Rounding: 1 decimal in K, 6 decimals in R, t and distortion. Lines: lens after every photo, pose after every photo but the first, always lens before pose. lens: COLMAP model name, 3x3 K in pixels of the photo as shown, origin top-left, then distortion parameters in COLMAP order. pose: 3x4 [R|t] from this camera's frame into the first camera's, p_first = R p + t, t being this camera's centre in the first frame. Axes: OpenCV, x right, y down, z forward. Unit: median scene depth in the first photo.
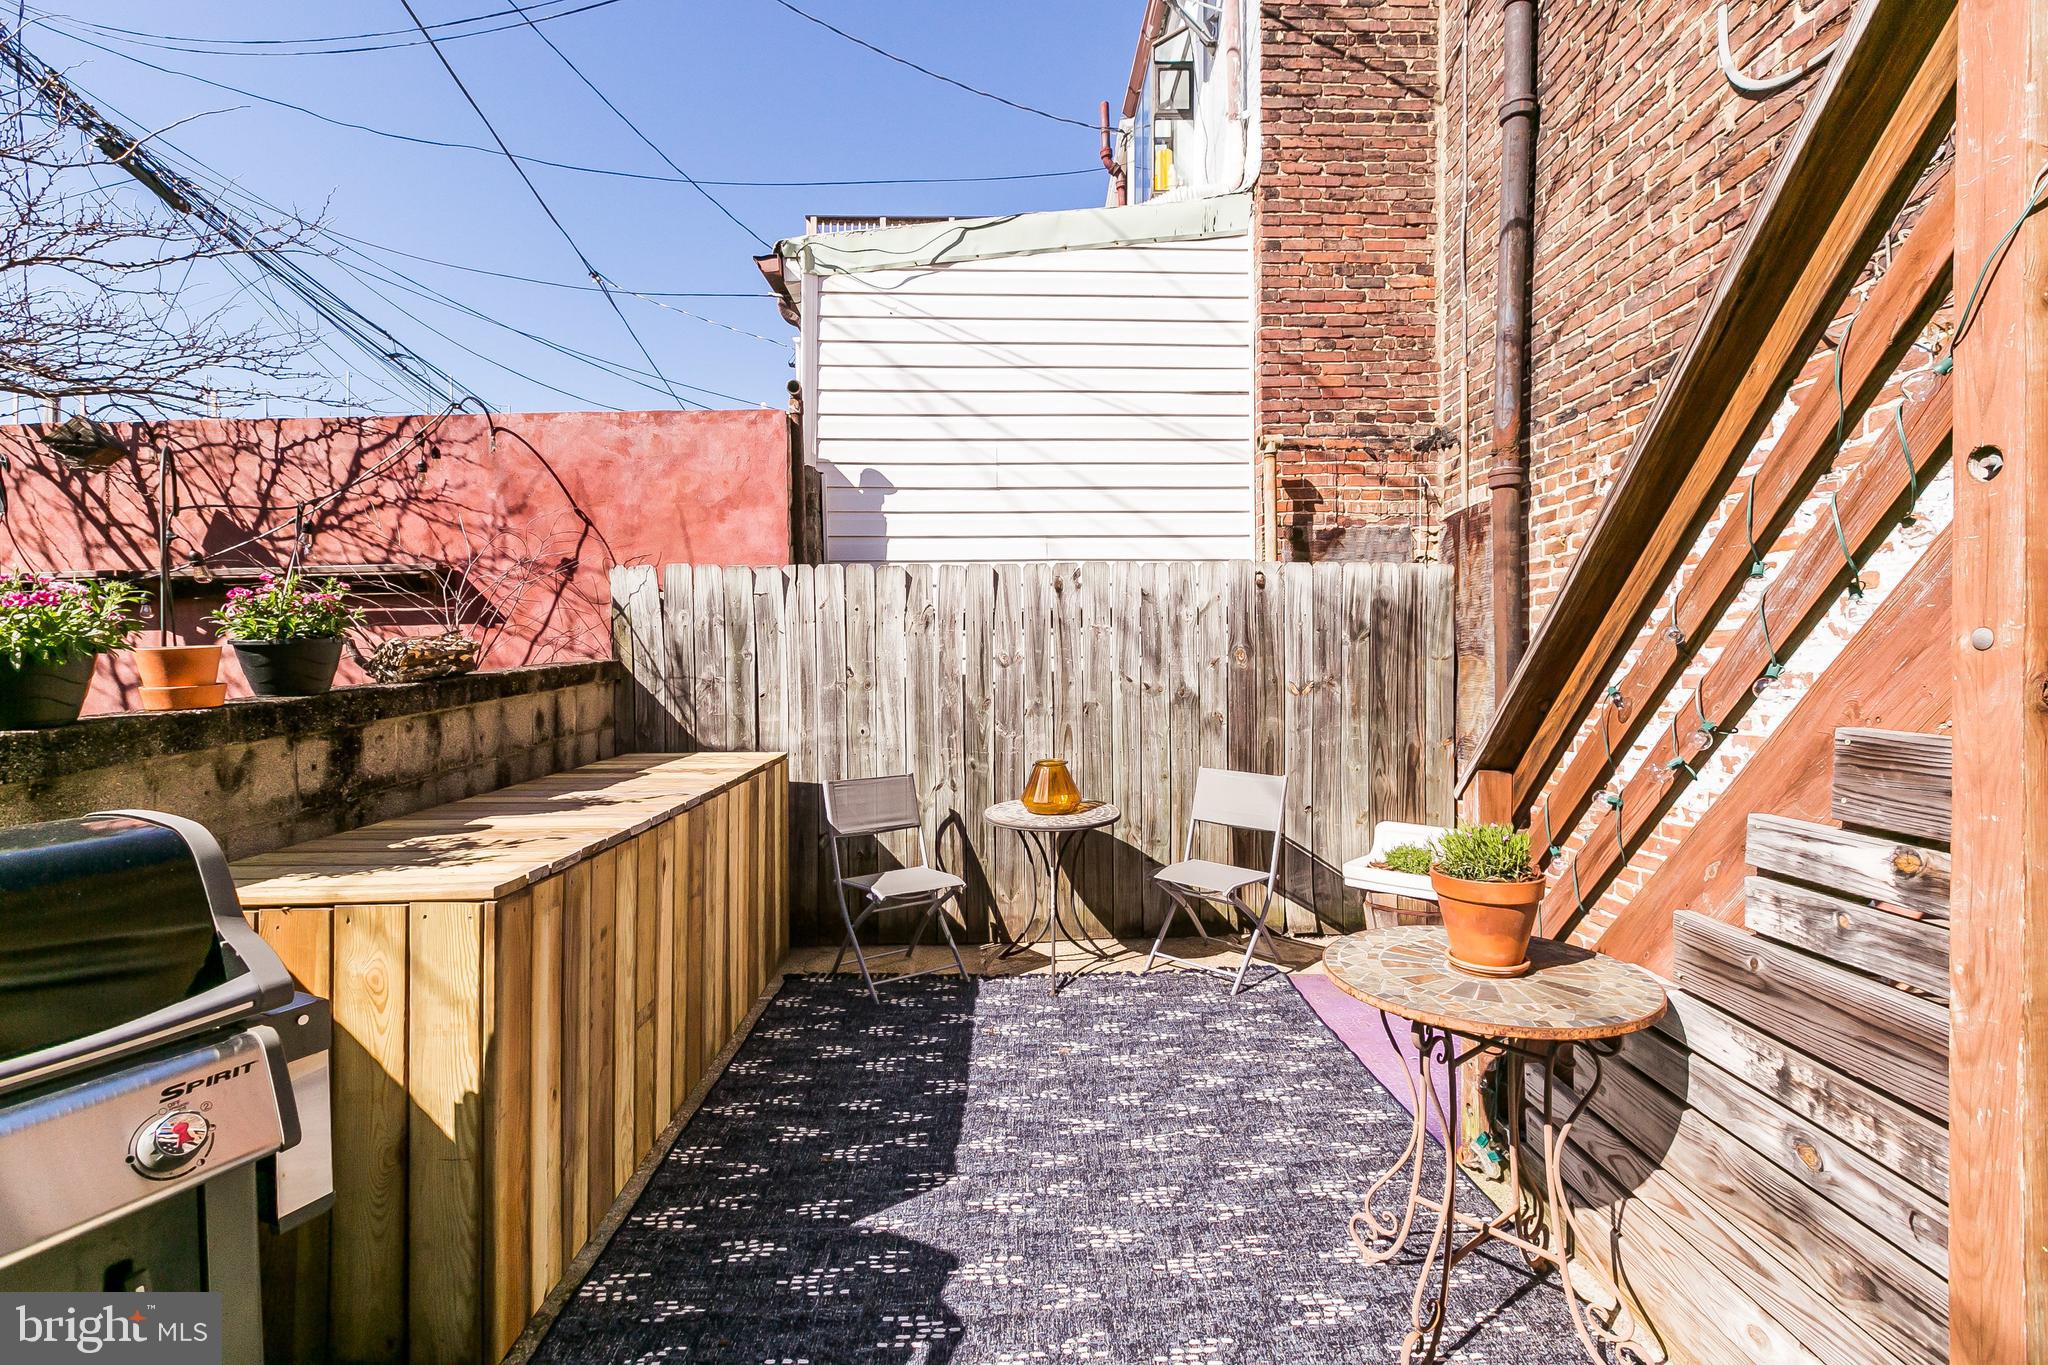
lens RADIAL K [[912.6, 0, 1017.0], [0, 912.6, 676.0], [0, 0, 1]] dist [0.001396, -0.000108]
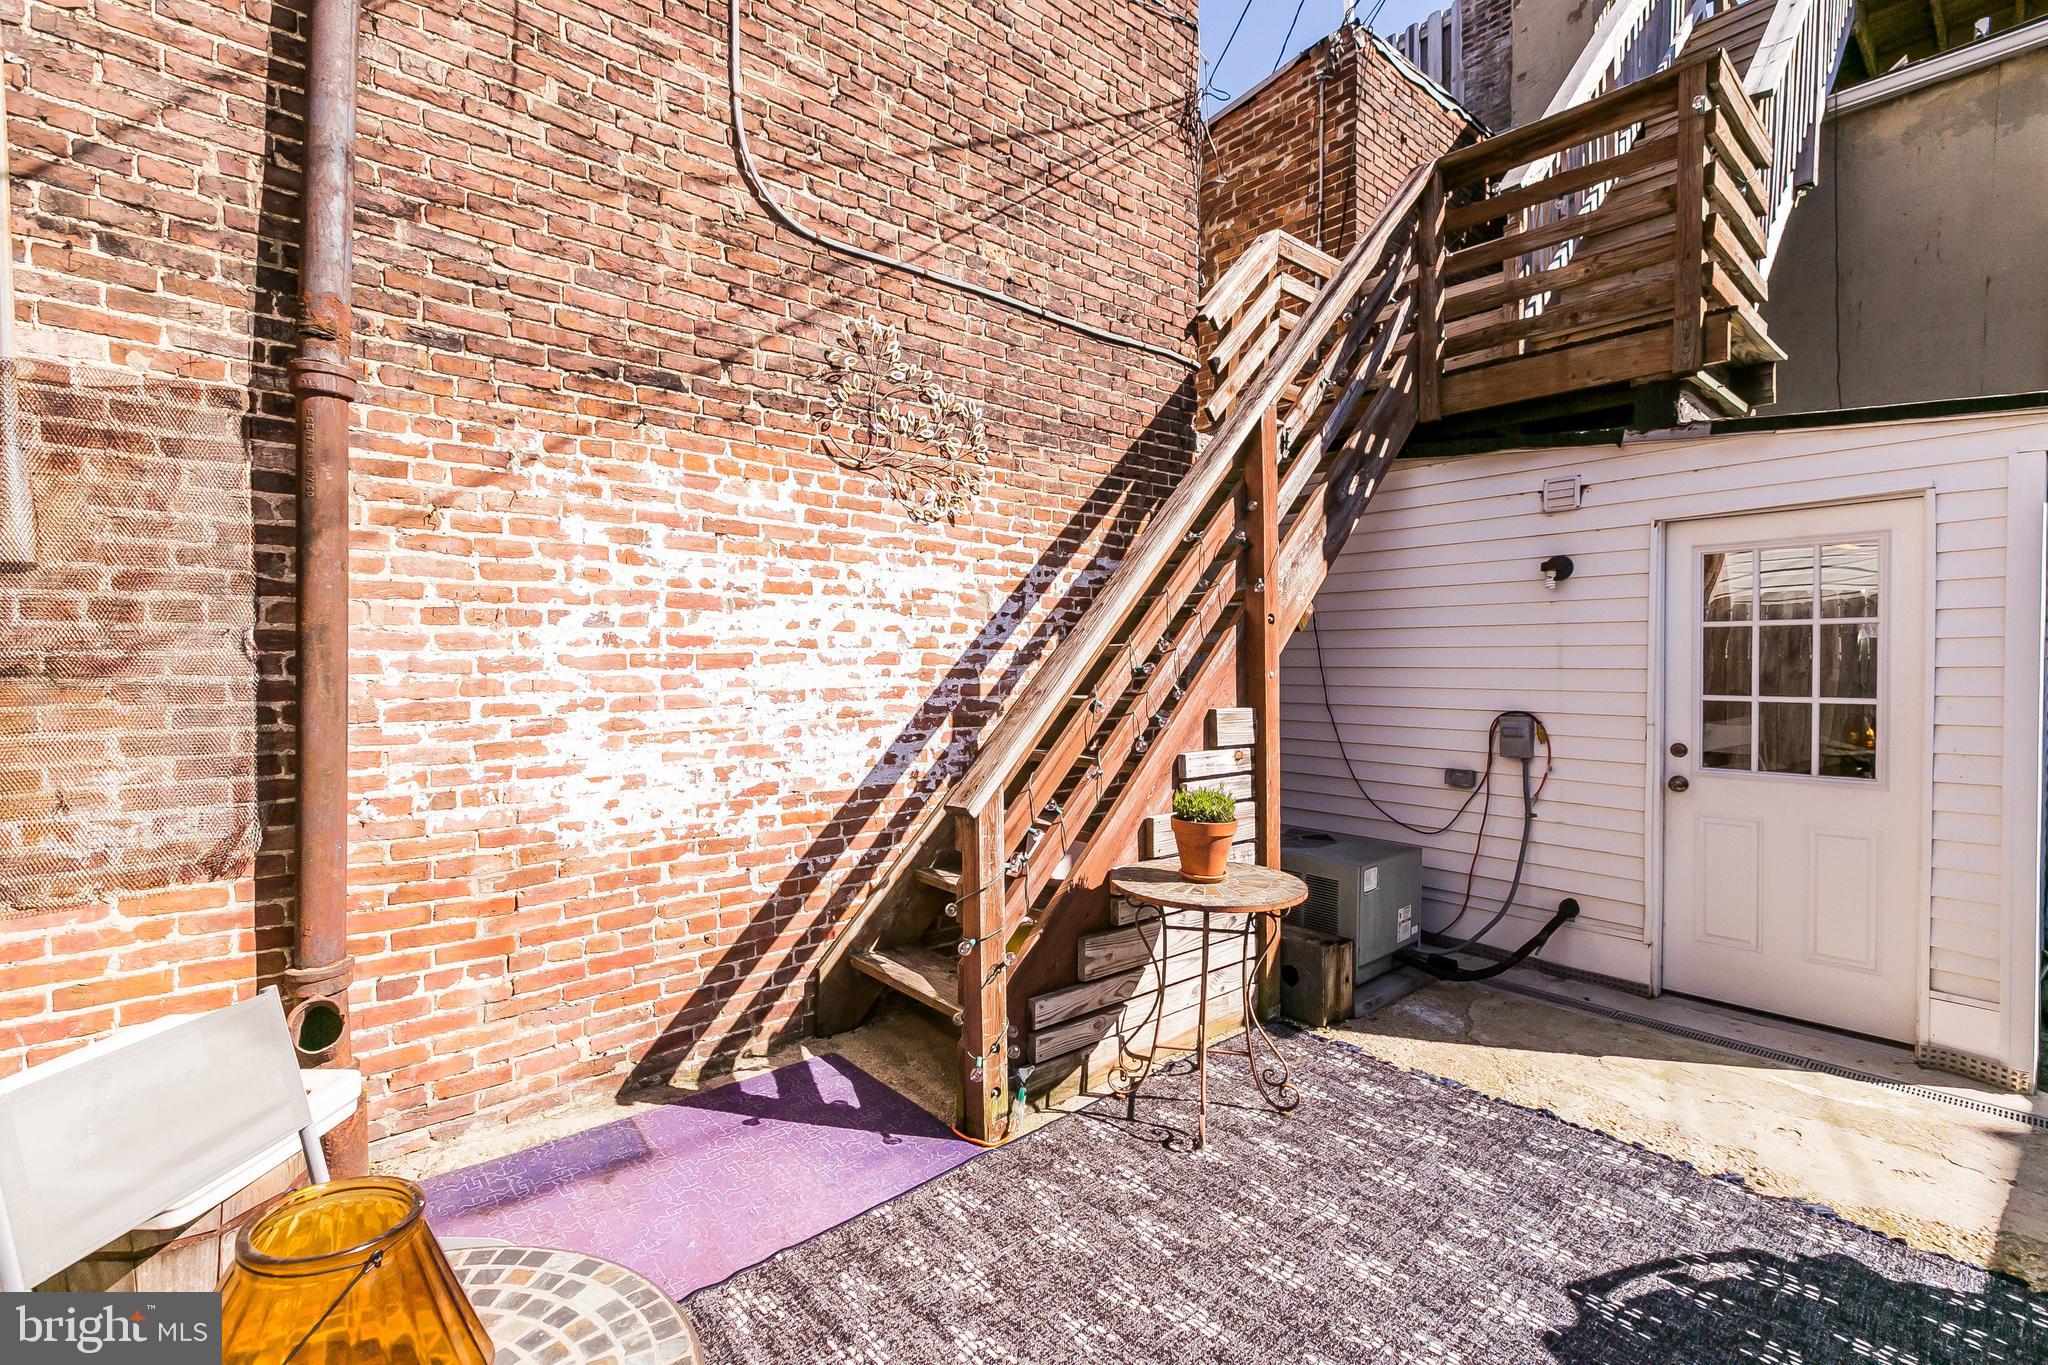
lens RADIAL K [[912.6, 0, 1017.0], [0, 912.6, 676.0], [0, 0, 1]] dist [0.001396, -0.000108]
pose [[-0.646910, -0.008015, 0.762524, -0.327402], [0.009634, 0.999779, 0.018681, -0.043602], [-0.762506, 0.019431, -0.646690, 1.551348]]
